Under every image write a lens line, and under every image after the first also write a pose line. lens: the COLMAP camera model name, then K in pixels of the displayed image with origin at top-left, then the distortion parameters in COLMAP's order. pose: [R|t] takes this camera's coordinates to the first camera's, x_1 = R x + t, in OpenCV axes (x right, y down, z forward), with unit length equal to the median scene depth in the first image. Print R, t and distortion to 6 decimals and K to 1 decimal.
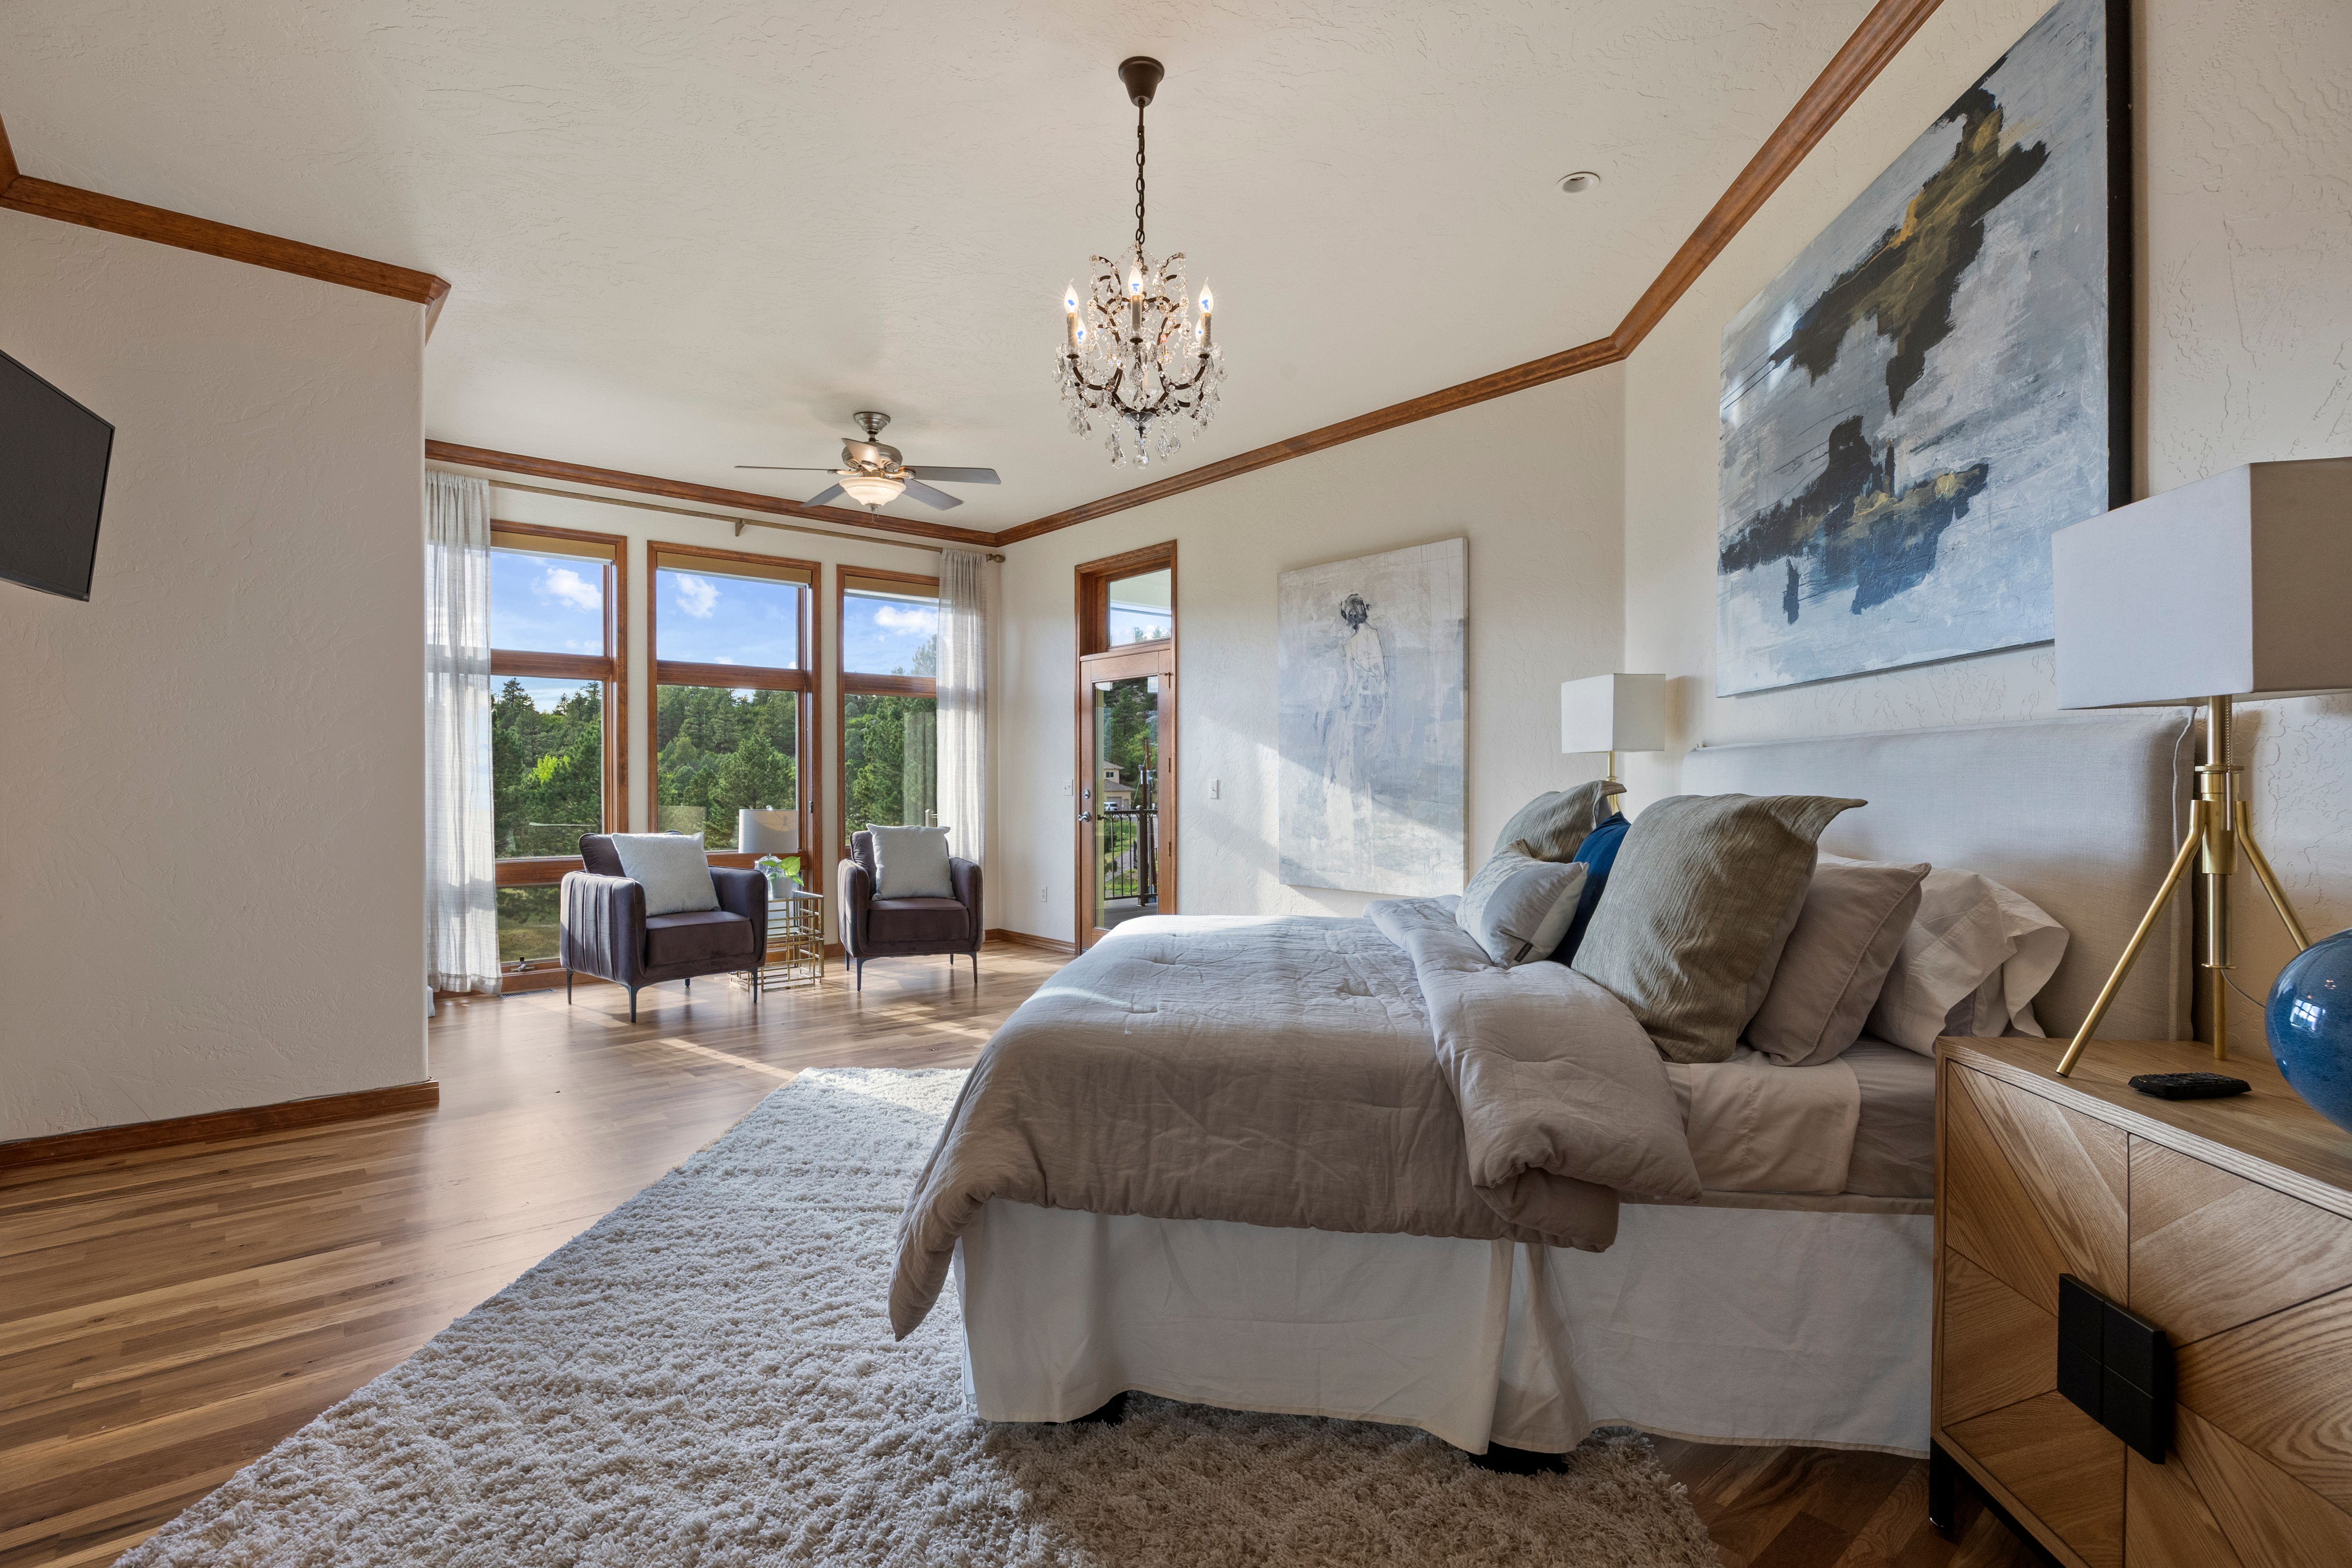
lens RADIAL K [[1118.0, 0, 1176.0], [0, 1118.0, 784.0], [0, 0, 1]] dist [0.000010, 0.000422]
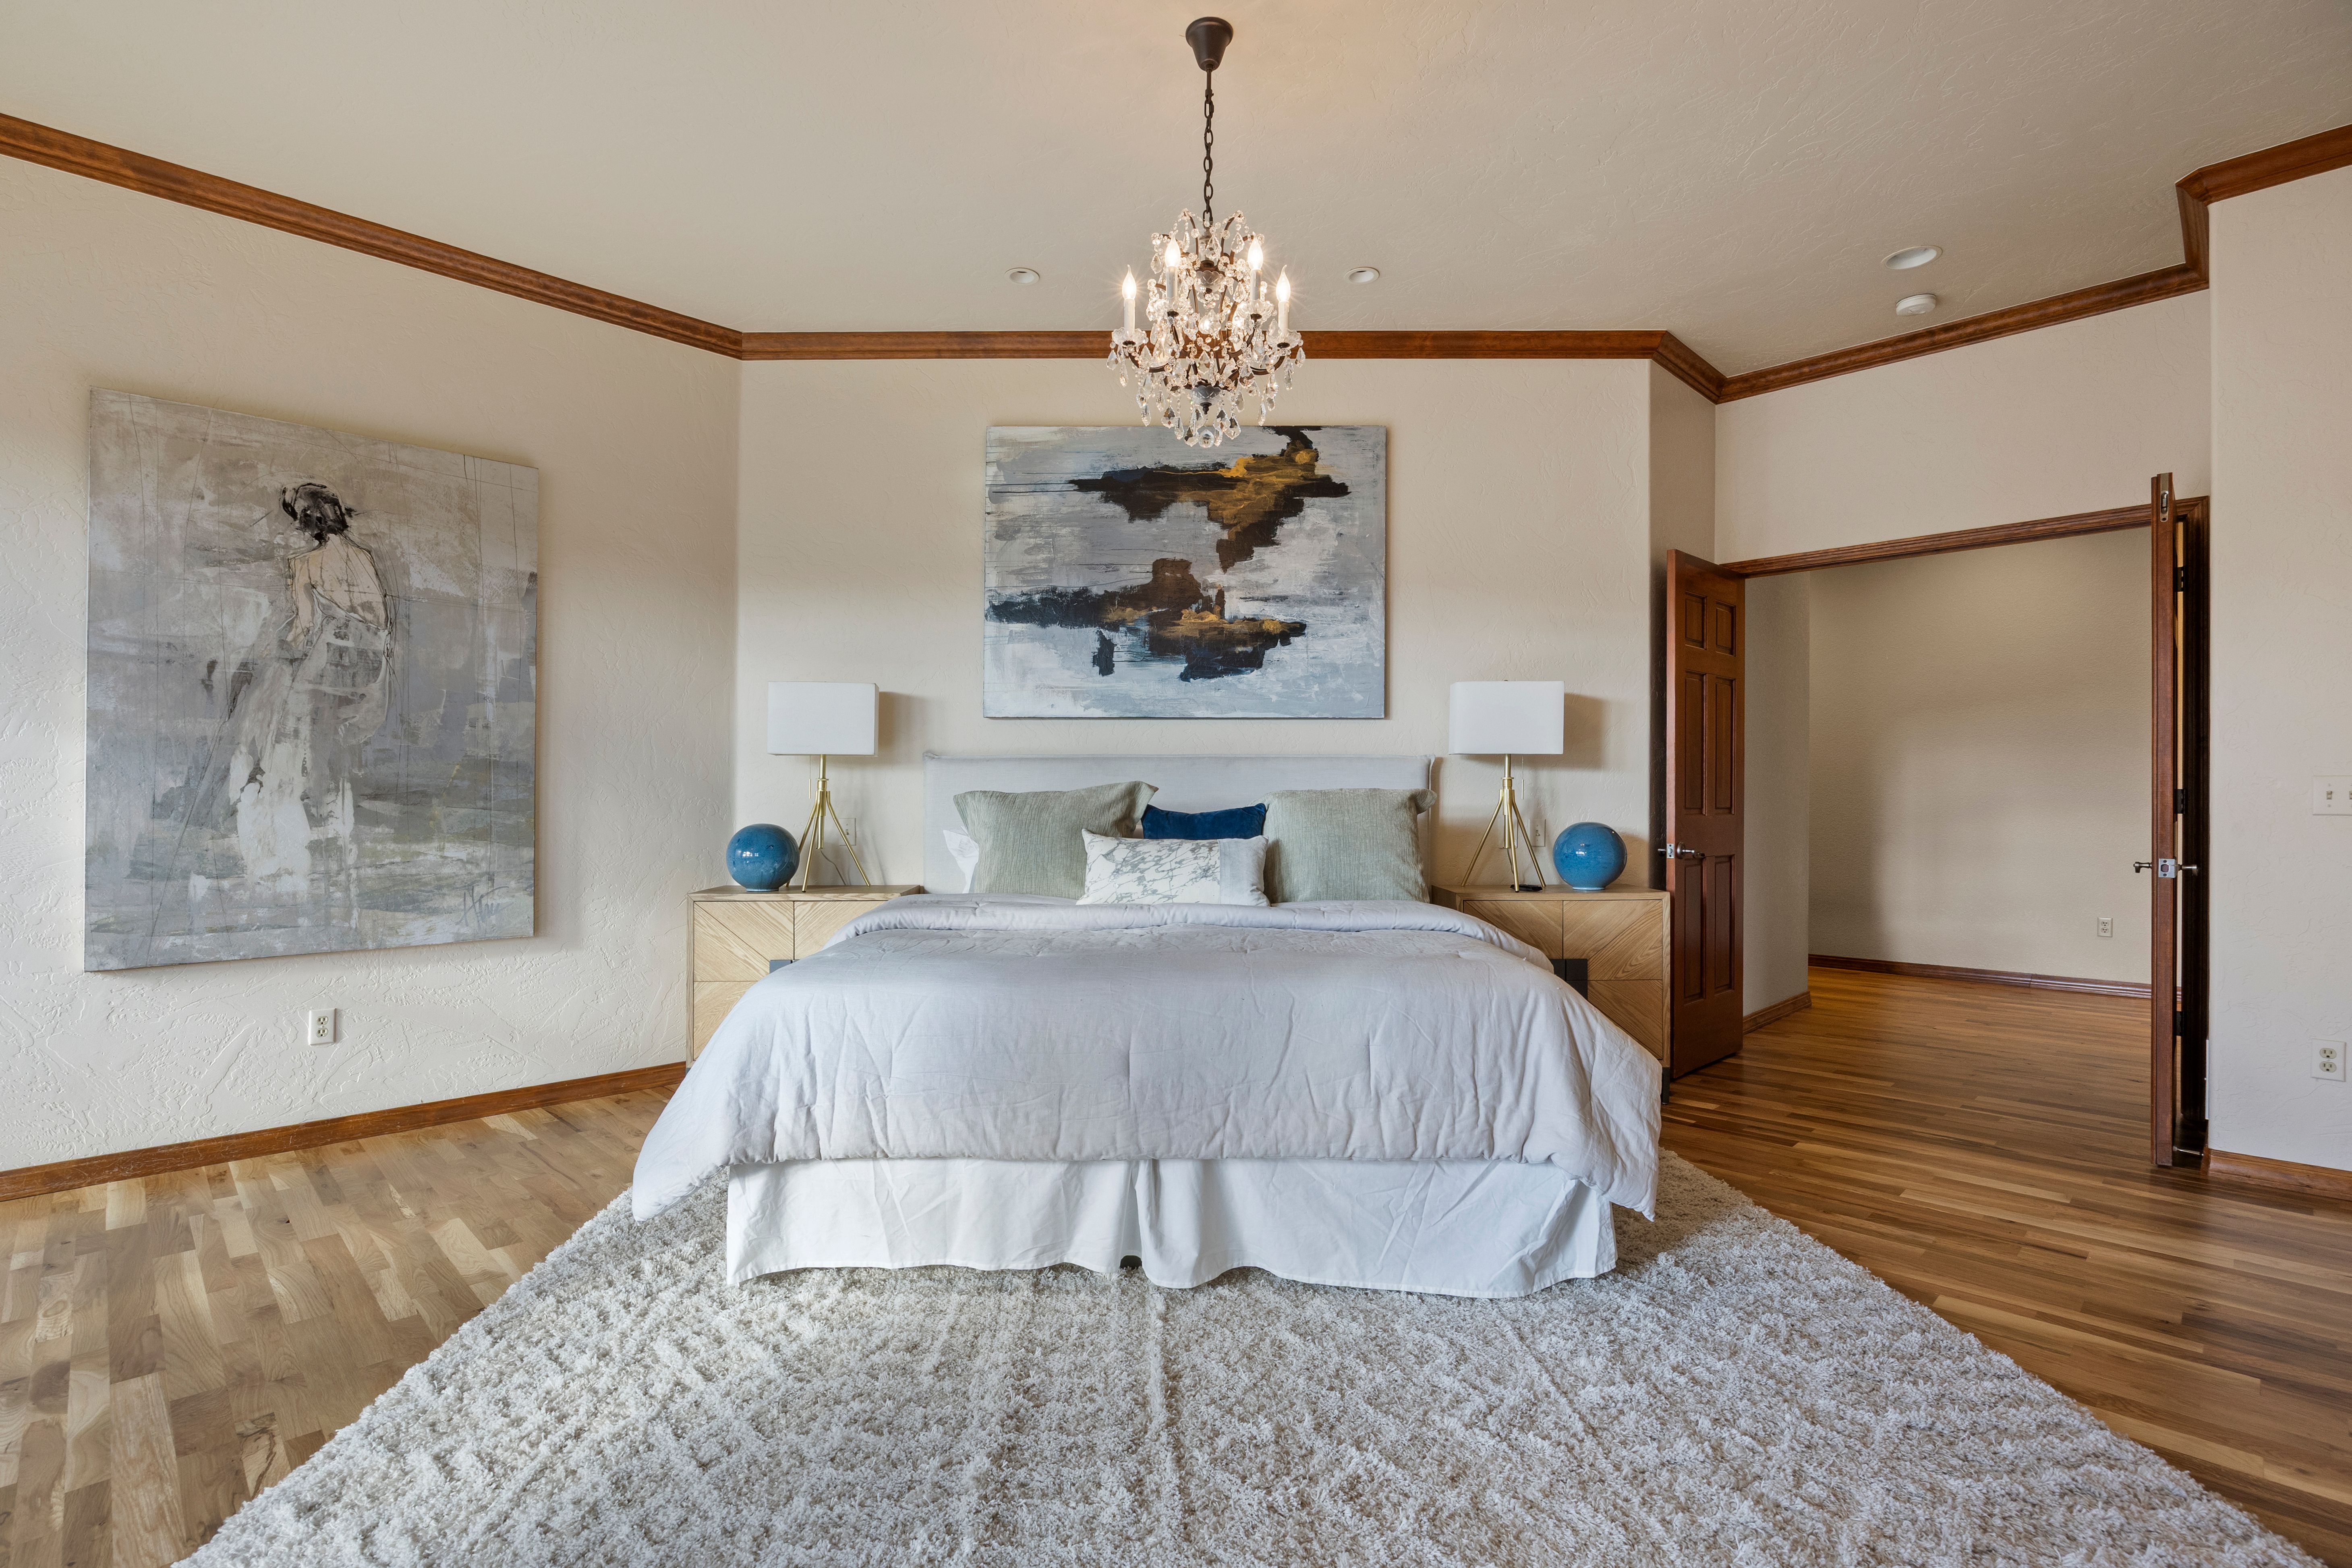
lens RADIAL K [[1094.0, 0, 1178.7], [0, 1094.0, 796.1], [0, 0, 1]] dist [-0.002434, -0.000245]
pose [[-0.067101, 0.000958, 0.997746, -0.524848], [0.002743, 0.999996, -0.000775, 0.009140], [-0.997742, 0.002685, -0.067104, 0.594674]]
